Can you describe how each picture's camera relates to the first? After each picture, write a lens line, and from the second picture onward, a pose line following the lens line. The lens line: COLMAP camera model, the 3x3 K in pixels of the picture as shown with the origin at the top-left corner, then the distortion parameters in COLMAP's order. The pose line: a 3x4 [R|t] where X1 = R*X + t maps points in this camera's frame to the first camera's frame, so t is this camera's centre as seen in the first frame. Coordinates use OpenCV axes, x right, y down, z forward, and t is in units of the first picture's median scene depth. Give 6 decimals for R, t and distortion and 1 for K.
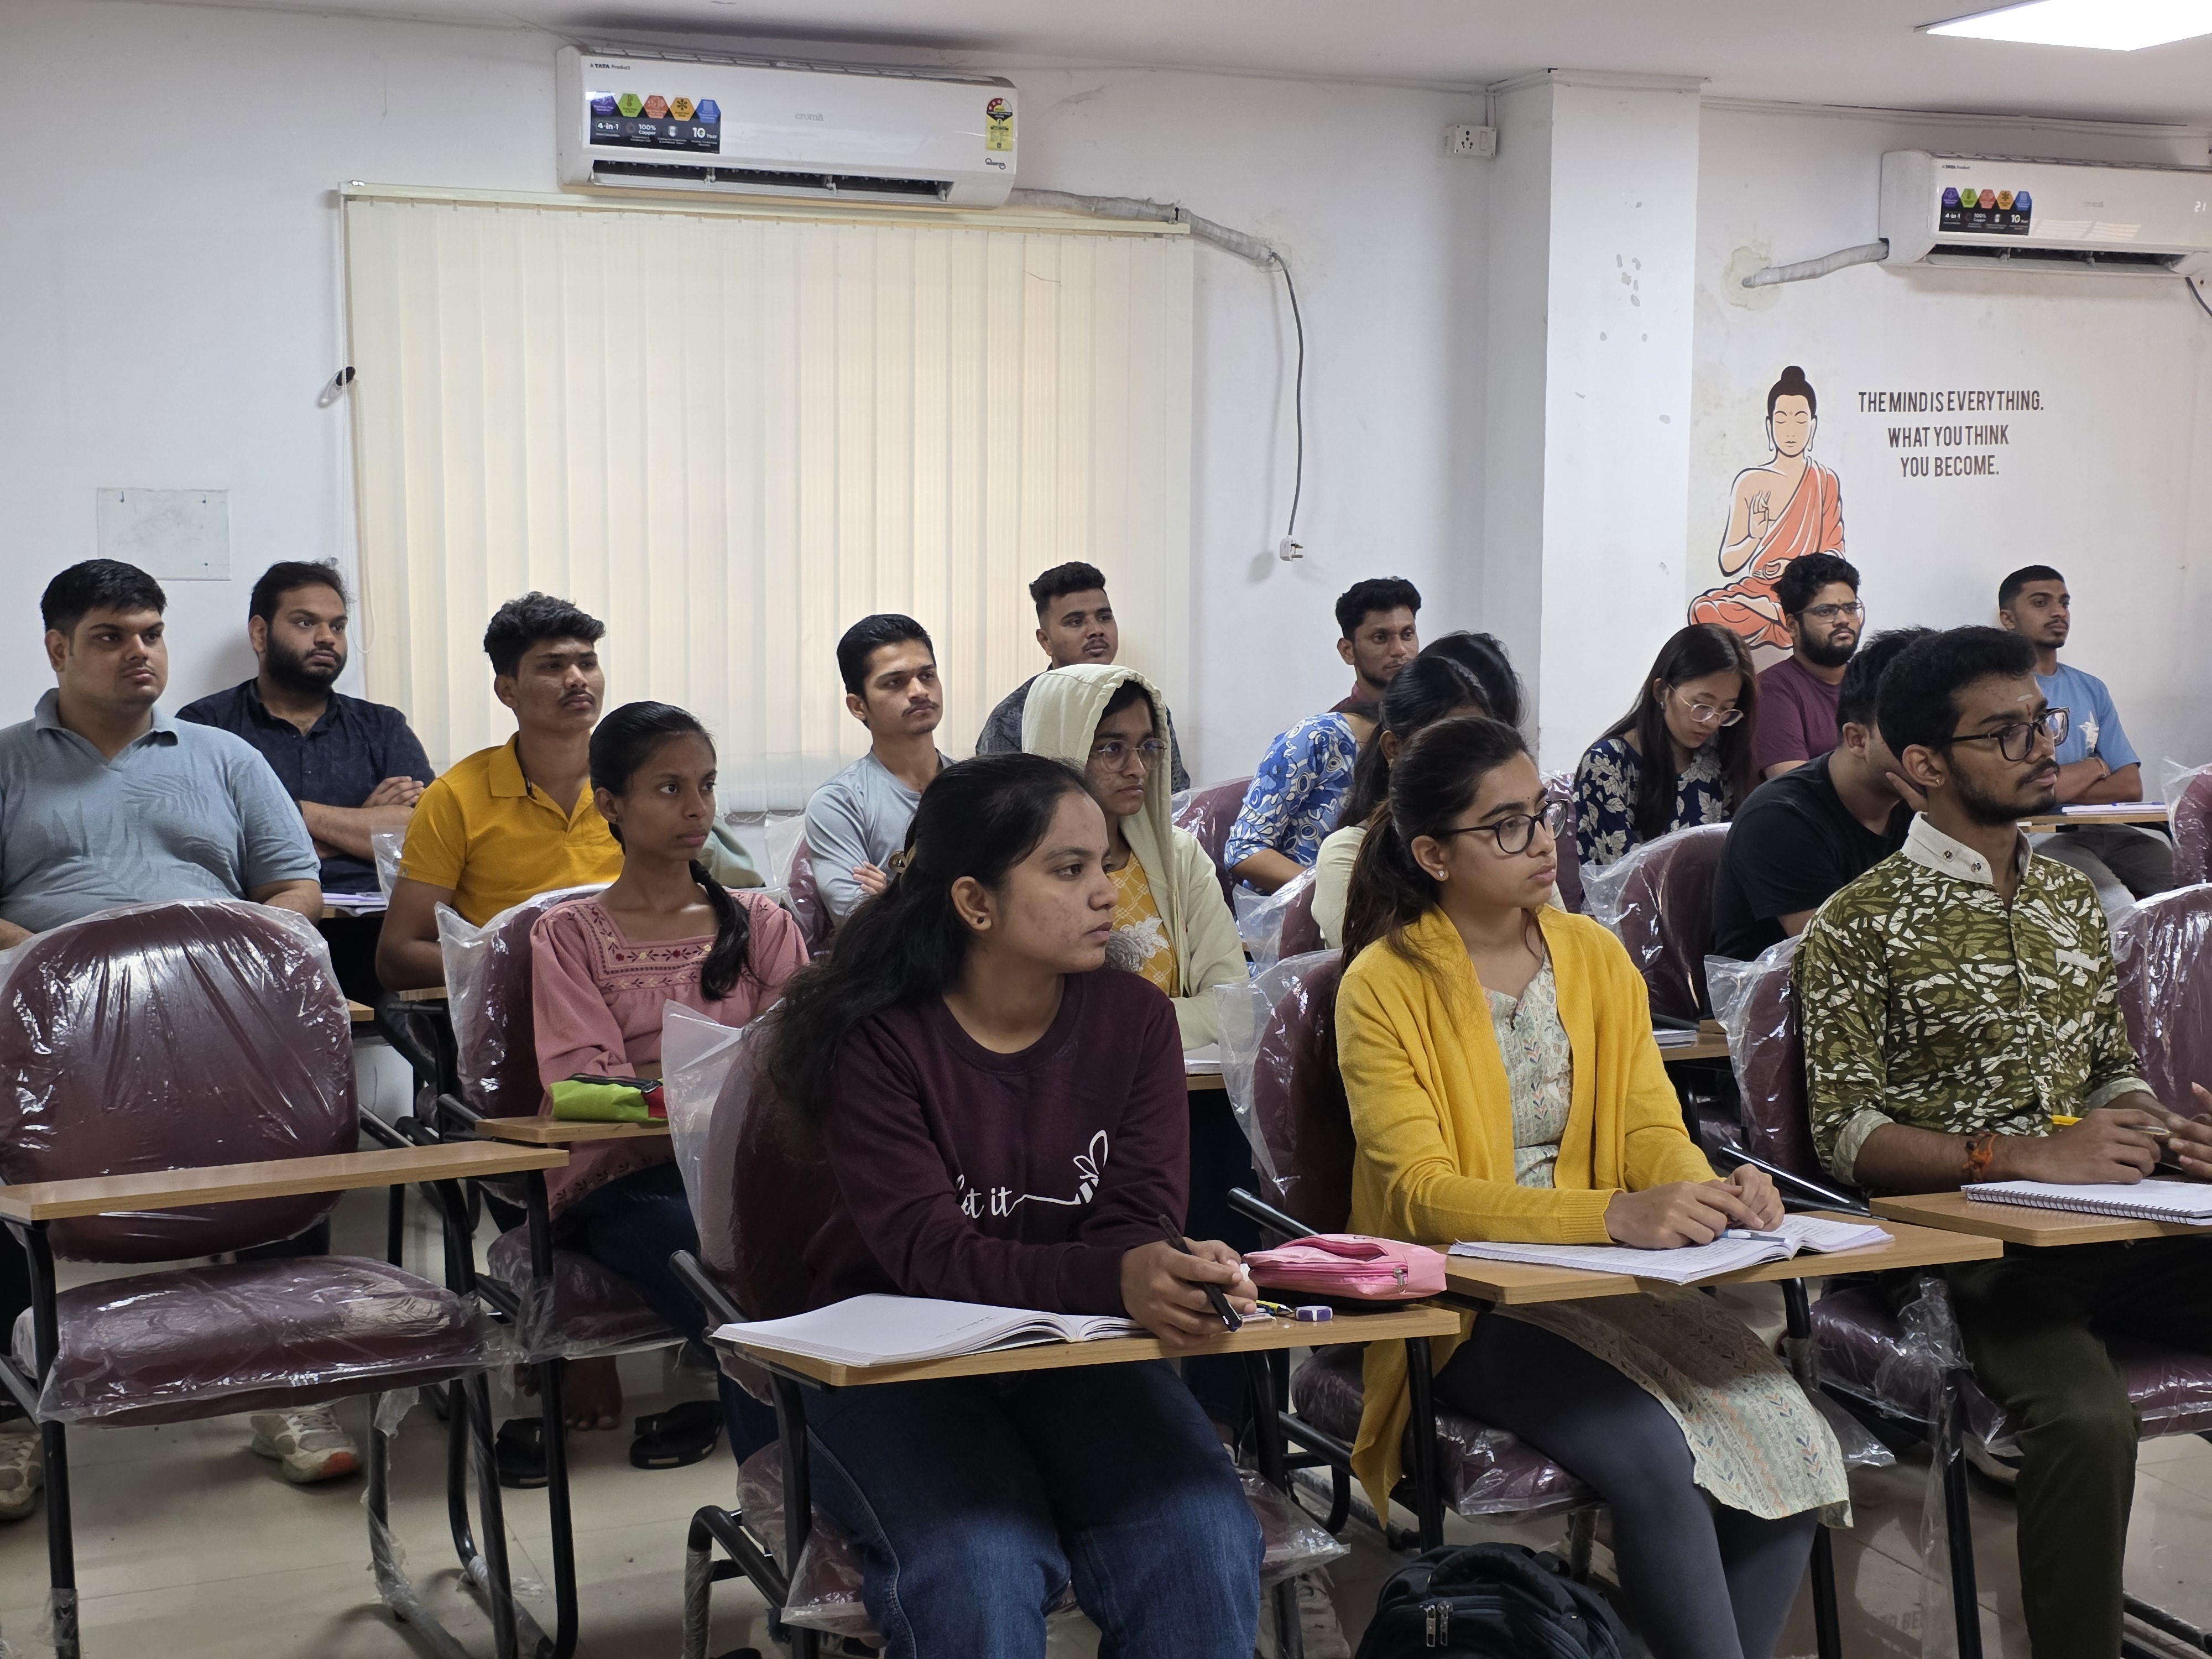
lens RADIAL K [[2972.1, 0, 1106.0], [0, 2972.1, 829.5], [0, 0, 1]] dist [0.152701, -0.476675]
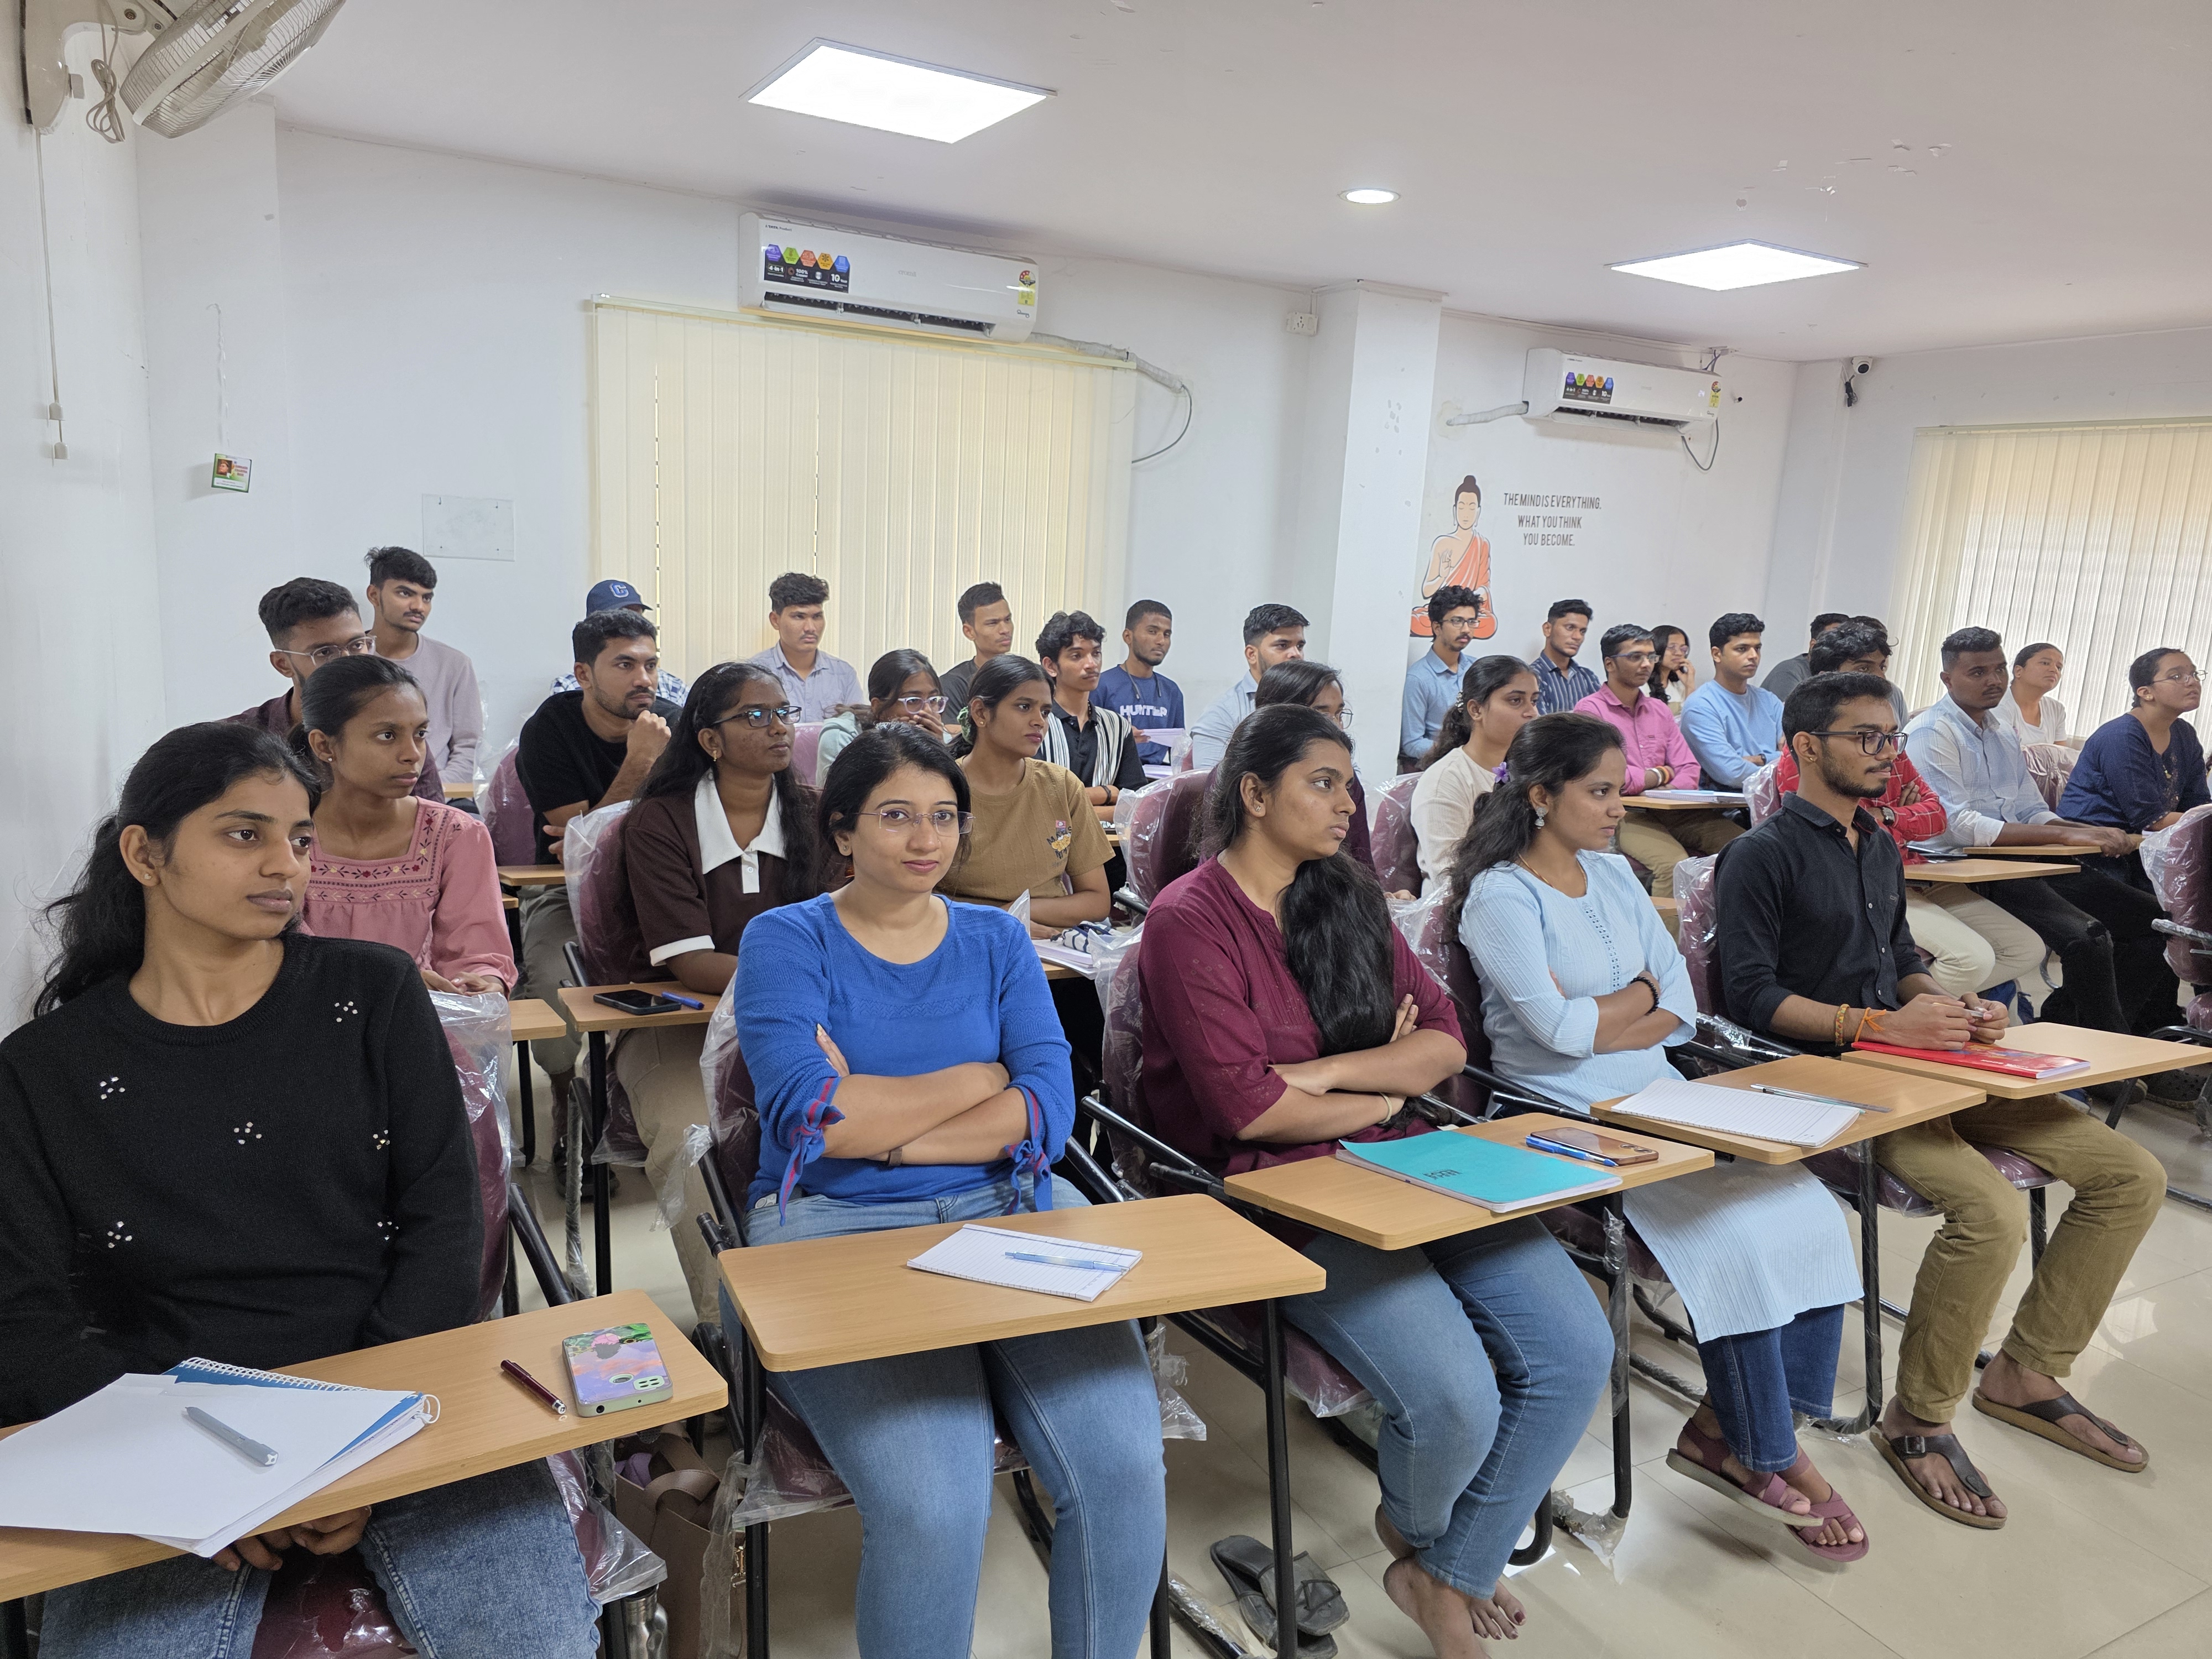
lens RADIAL K [[1496.6, 0, 1106.0], [0, 1496.6, 829.5], [0, 0, 1]] dist [0.057358, -0.059350]
pose [[0.993281, 0.030534, 0.111626, -0.100542], [-0.040317, 0.995439, 0.086461, -0.033852], [-0.108477, -0.090380, 0.989982, 0.266501]]
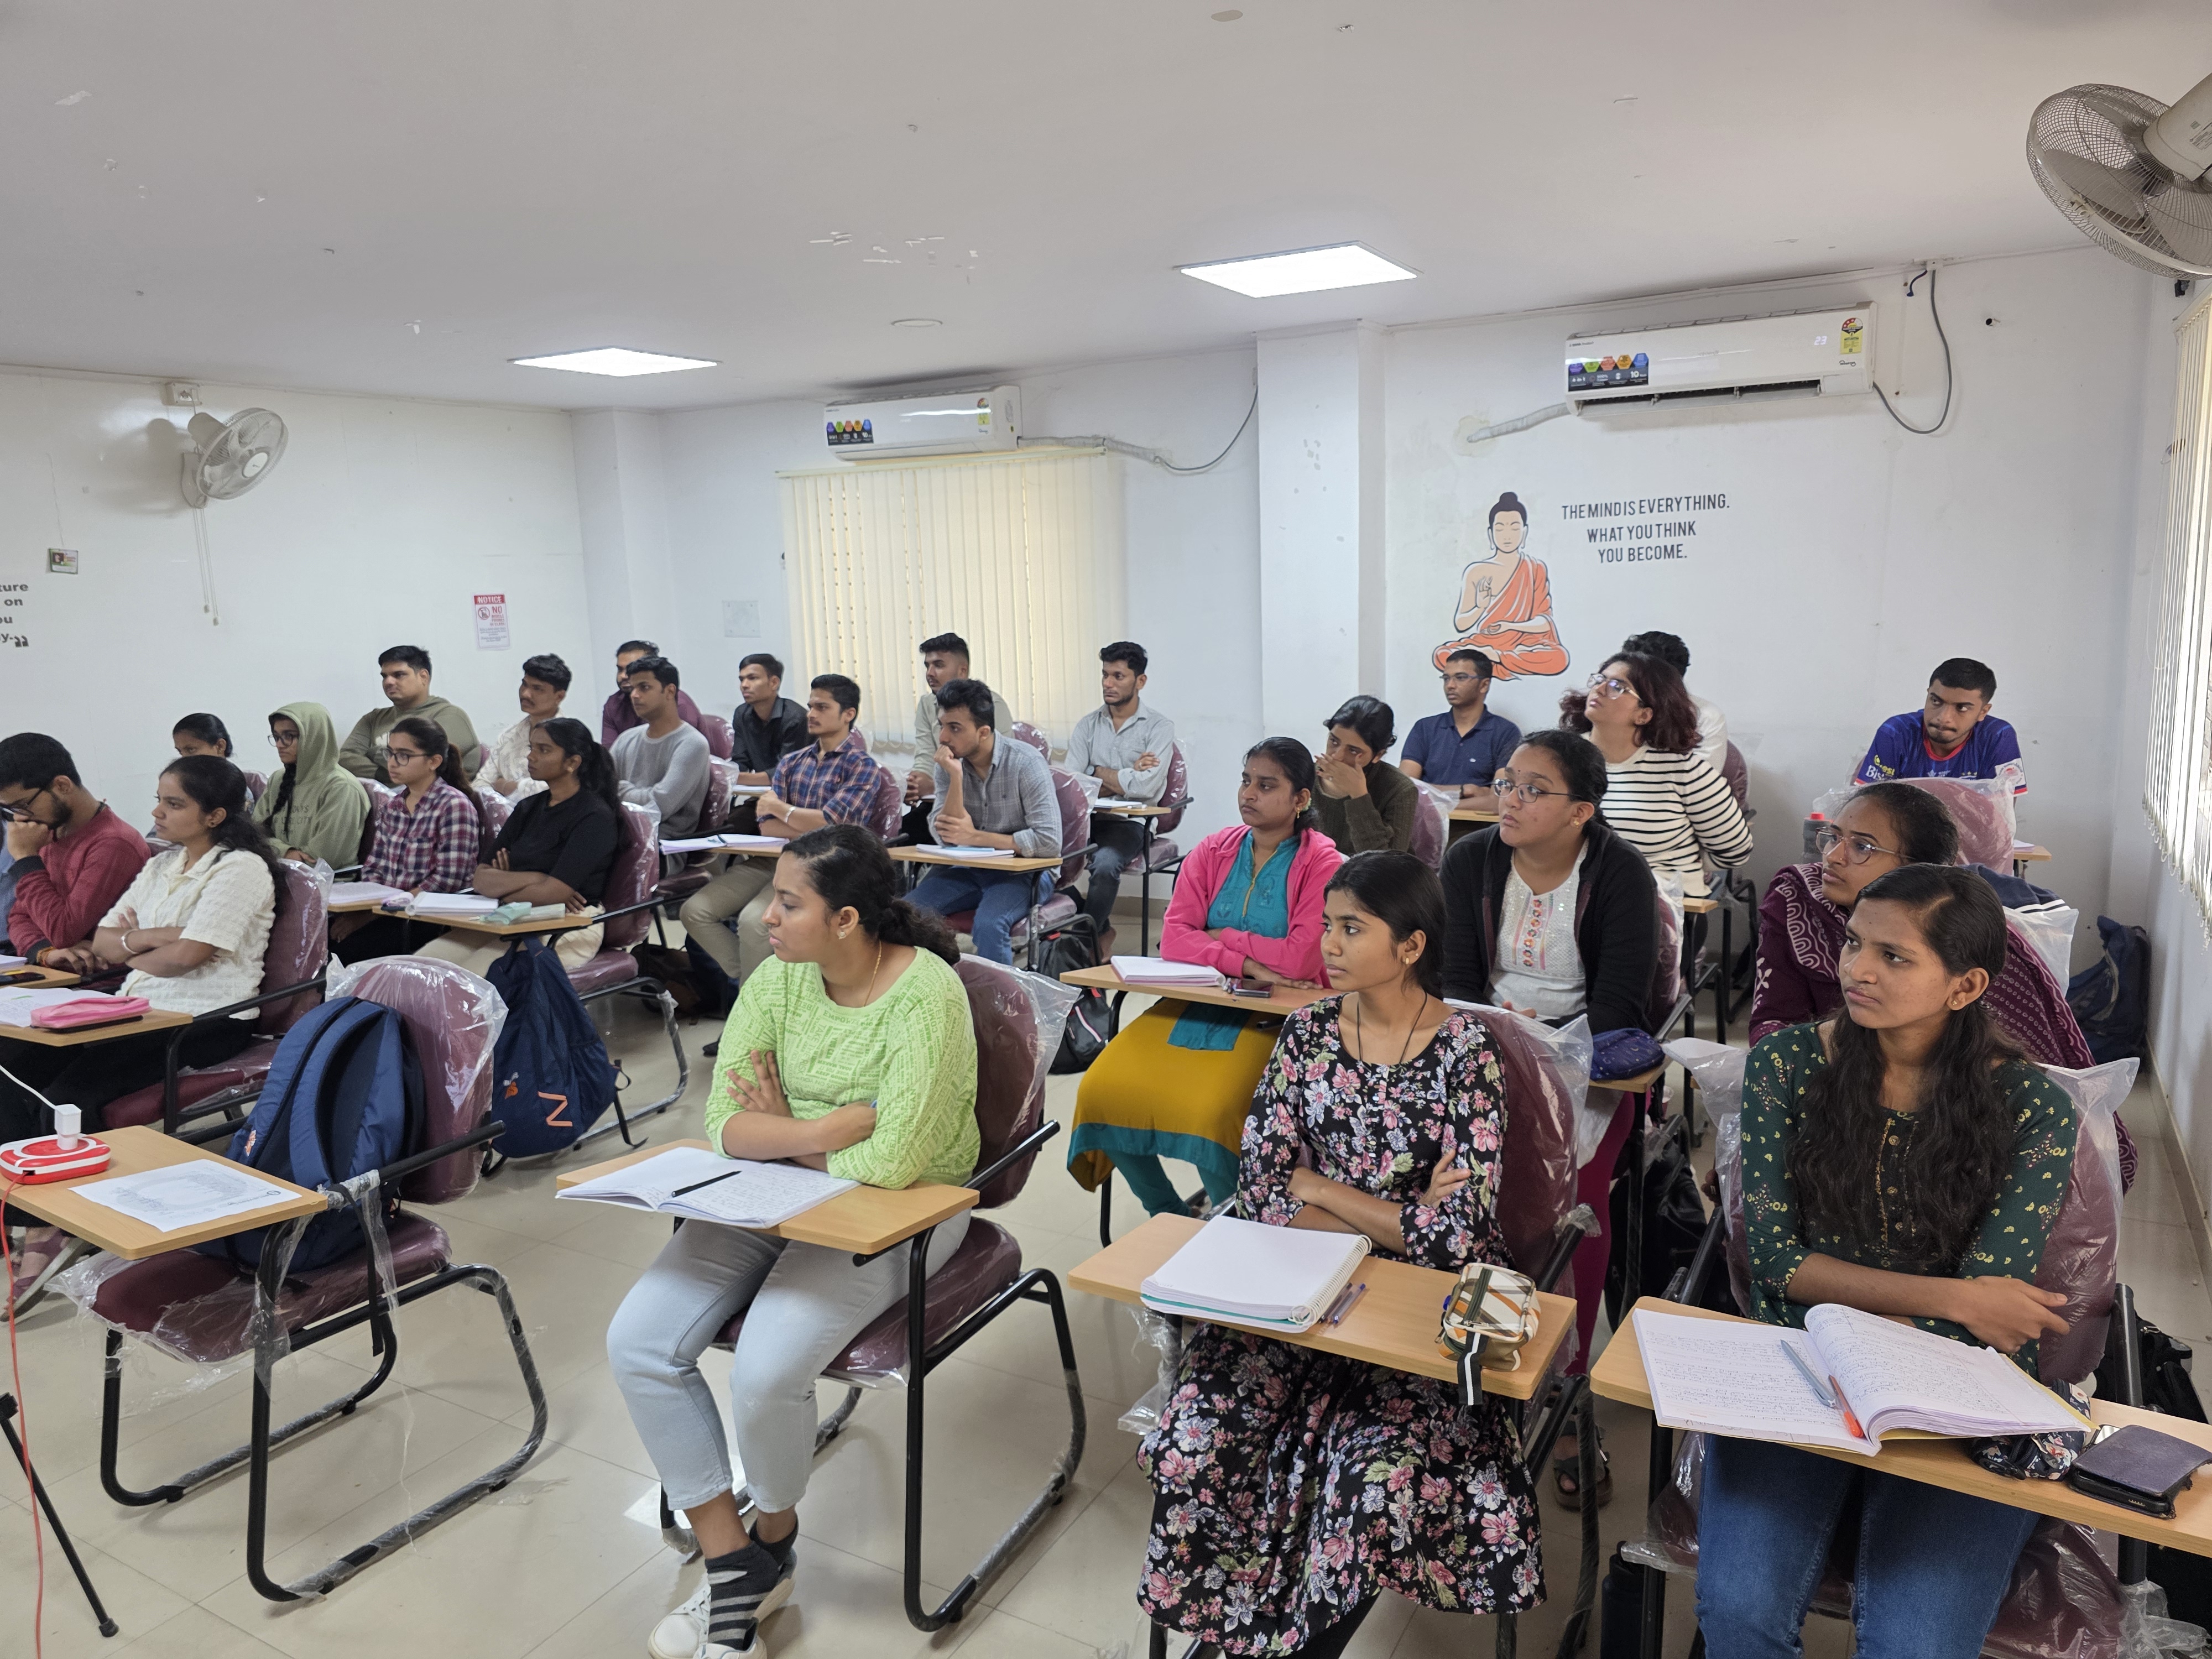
lens RADIAL K [[1498.4, 0, 1124.2], [0, 1498.4, 822.8], [0, 0, 1]] dist [0.050537, -0.047879]
pose [[0.610750, 0.111177, -0.783980, 1.156565], [-0.044545, 0.993350, 0.106166, -0.098460], [0.790570, -0.029918, 0.611641, 0.610941]]
